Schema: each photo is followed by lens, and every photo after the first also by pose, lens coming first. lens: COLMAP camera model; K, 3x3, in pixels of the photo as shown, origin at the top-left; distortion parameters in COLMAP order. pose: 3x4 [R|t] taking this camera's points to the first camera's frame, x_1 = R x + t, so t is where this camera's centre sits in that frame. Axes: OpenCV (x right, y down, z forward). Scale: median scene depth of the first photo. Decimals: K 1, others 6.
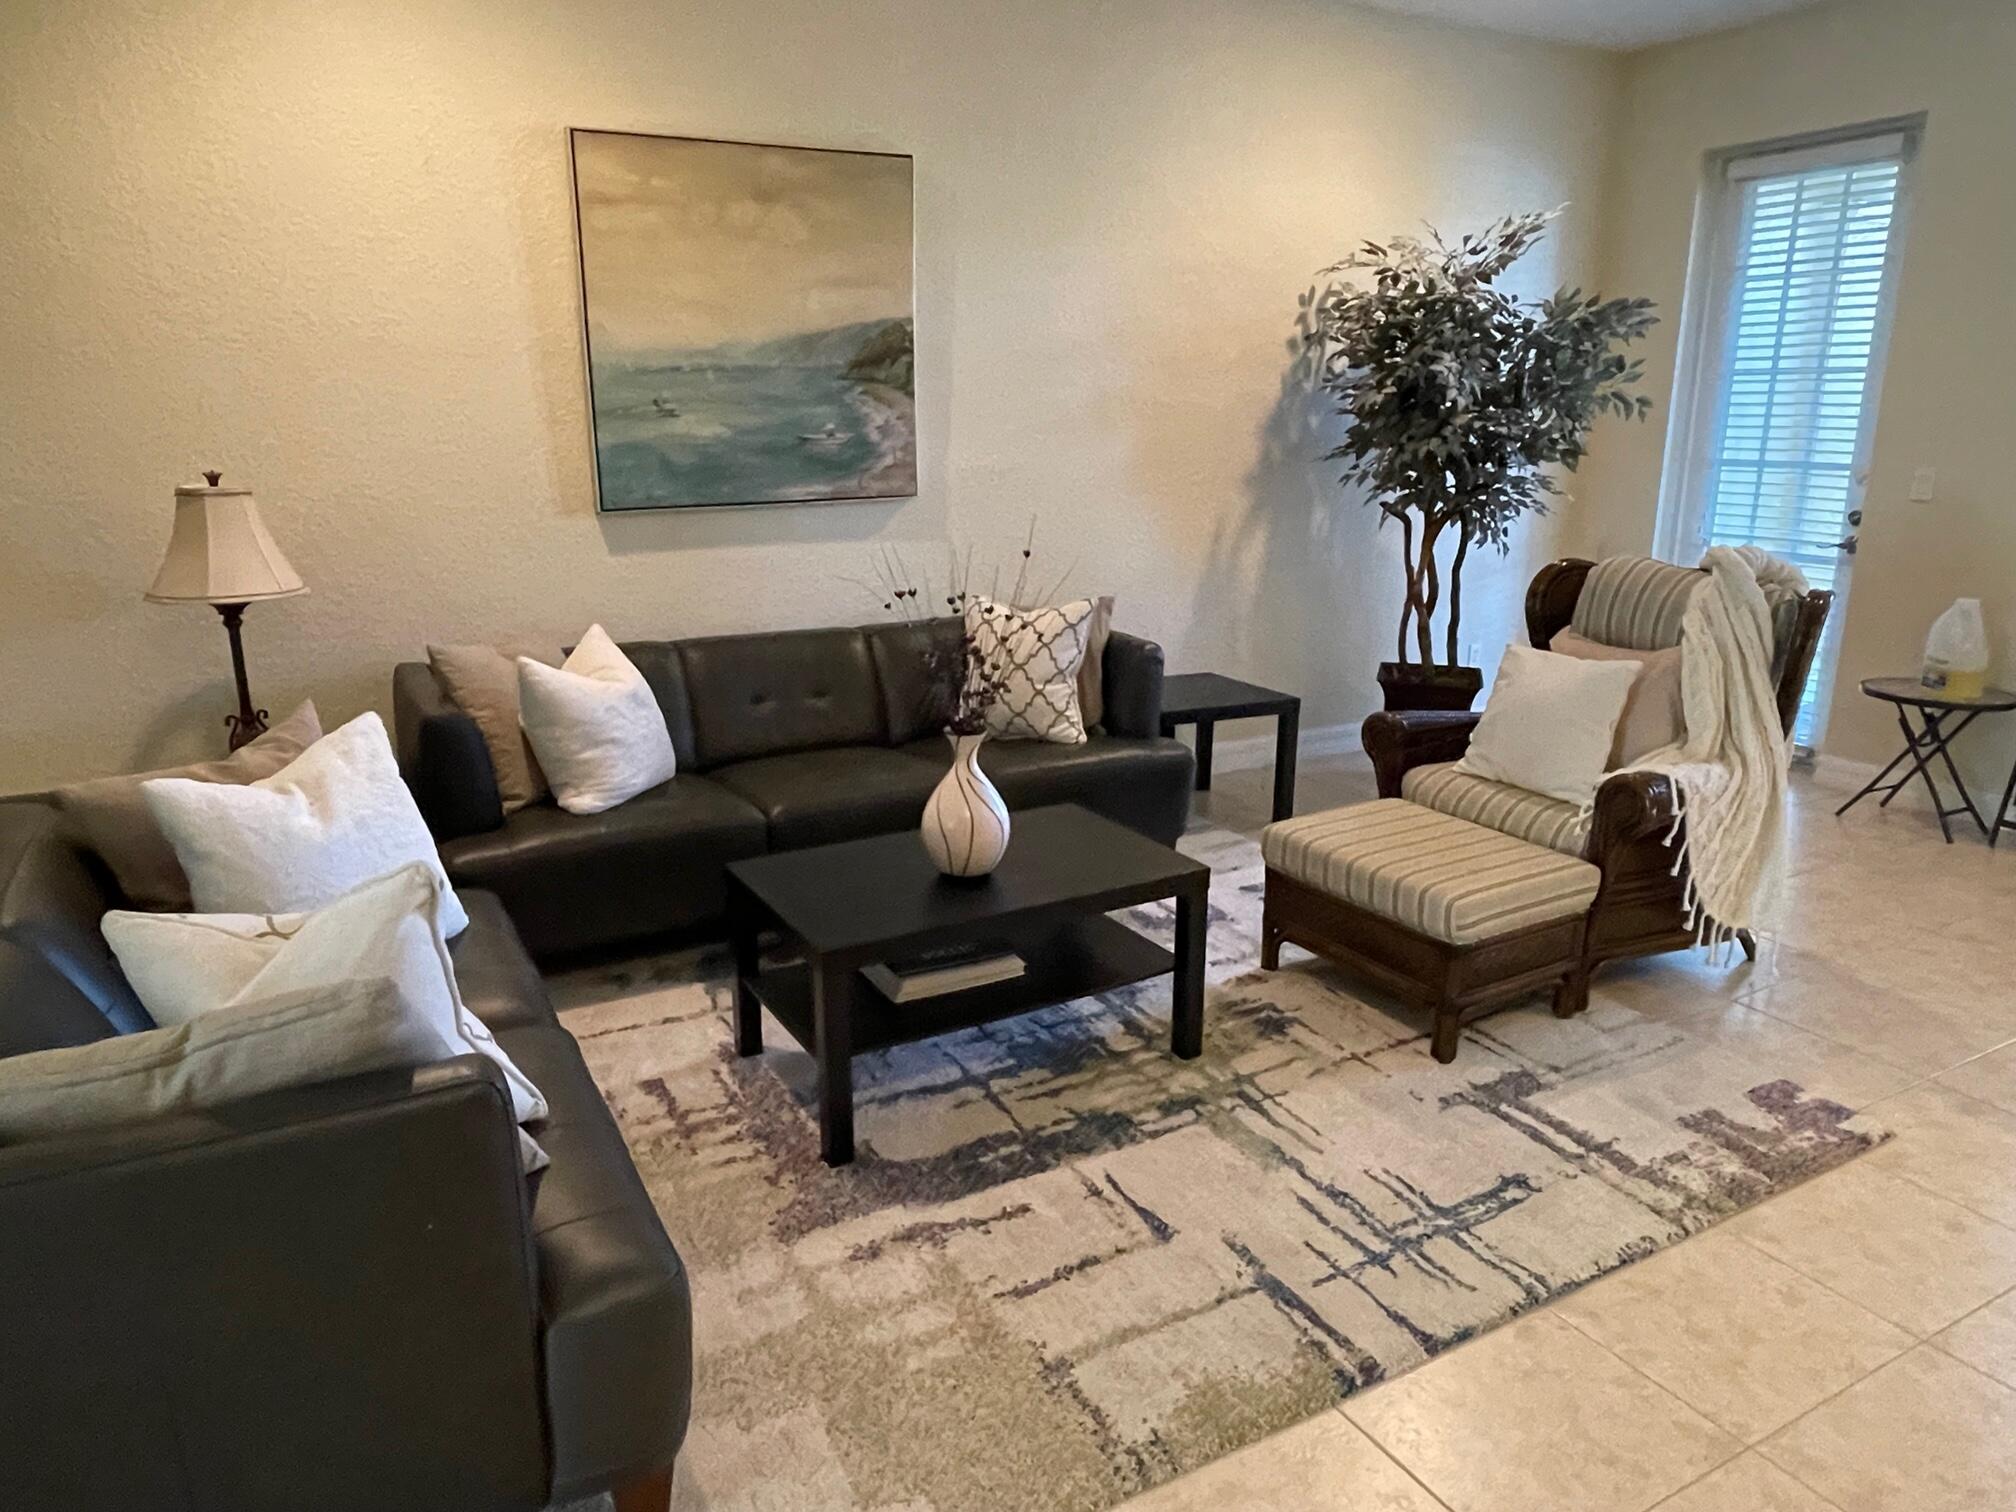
lens RADIAL K [[1326.9, 0, 1008.0], [0, 1326.9, 756.0], [0, 0, 1]] dist [0.002783, -0.003012]
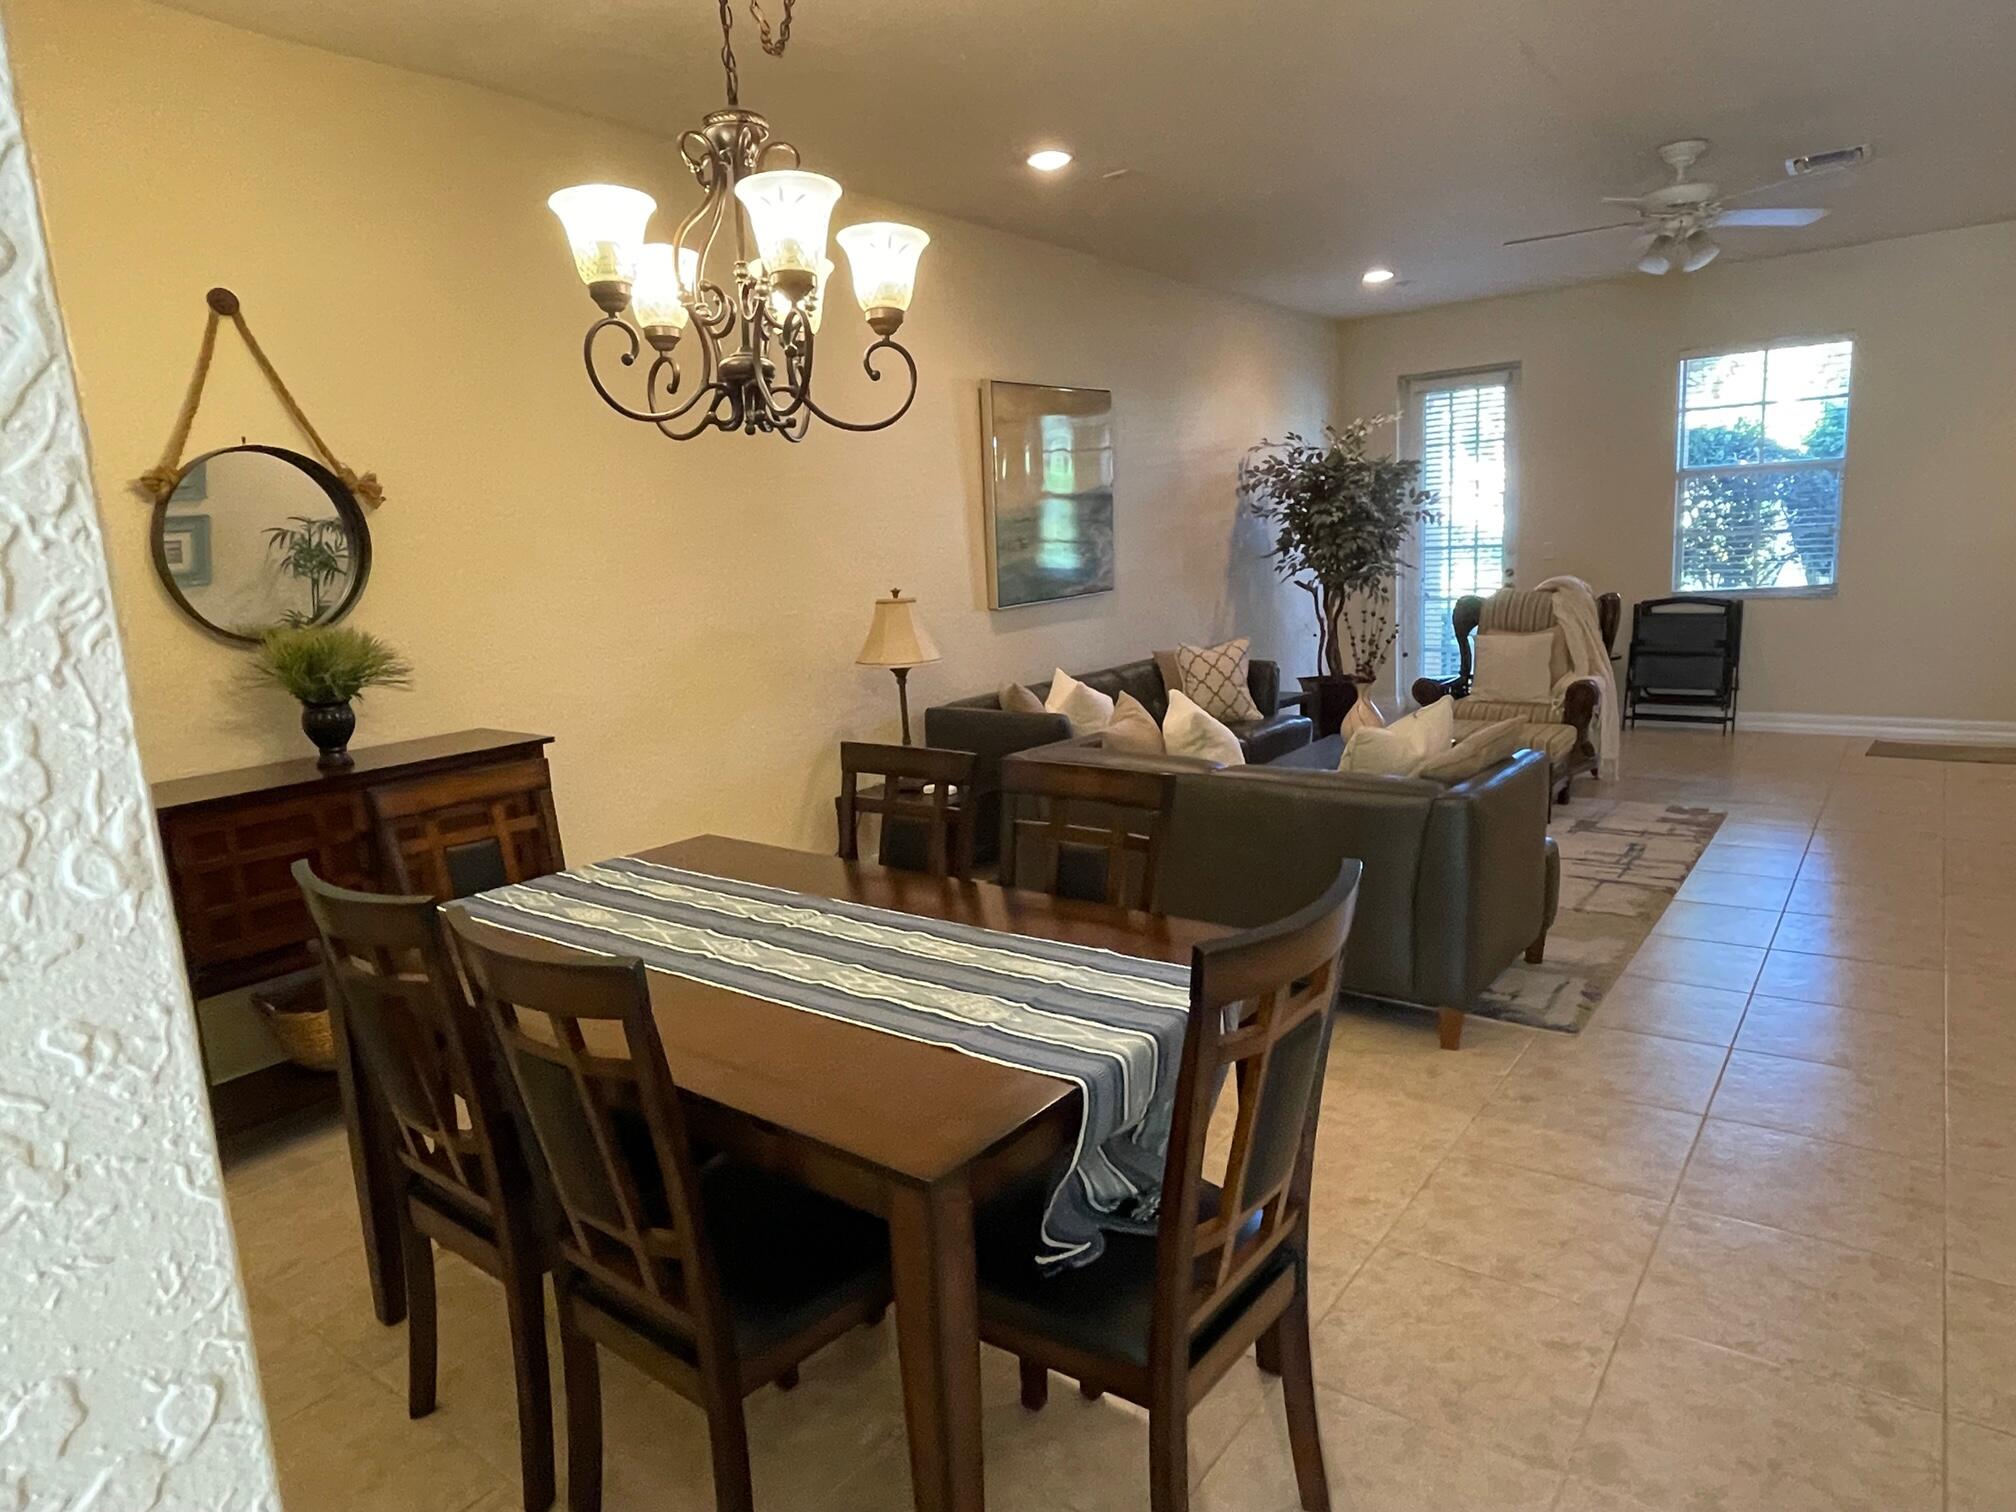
lens RADIAL K [[1218.2, 0, 1008.0], [0, 1218.2, 756.0], [0, 0, 1]] dist [-0.000683, 0.000349]
pose [[0.916824, -0.122000, 0.380197, -0.809298], [0.157767, 0.985384, -0.064248, 0.082829], [-0.366802, 0.118886, 0.922671, -0.318087]]
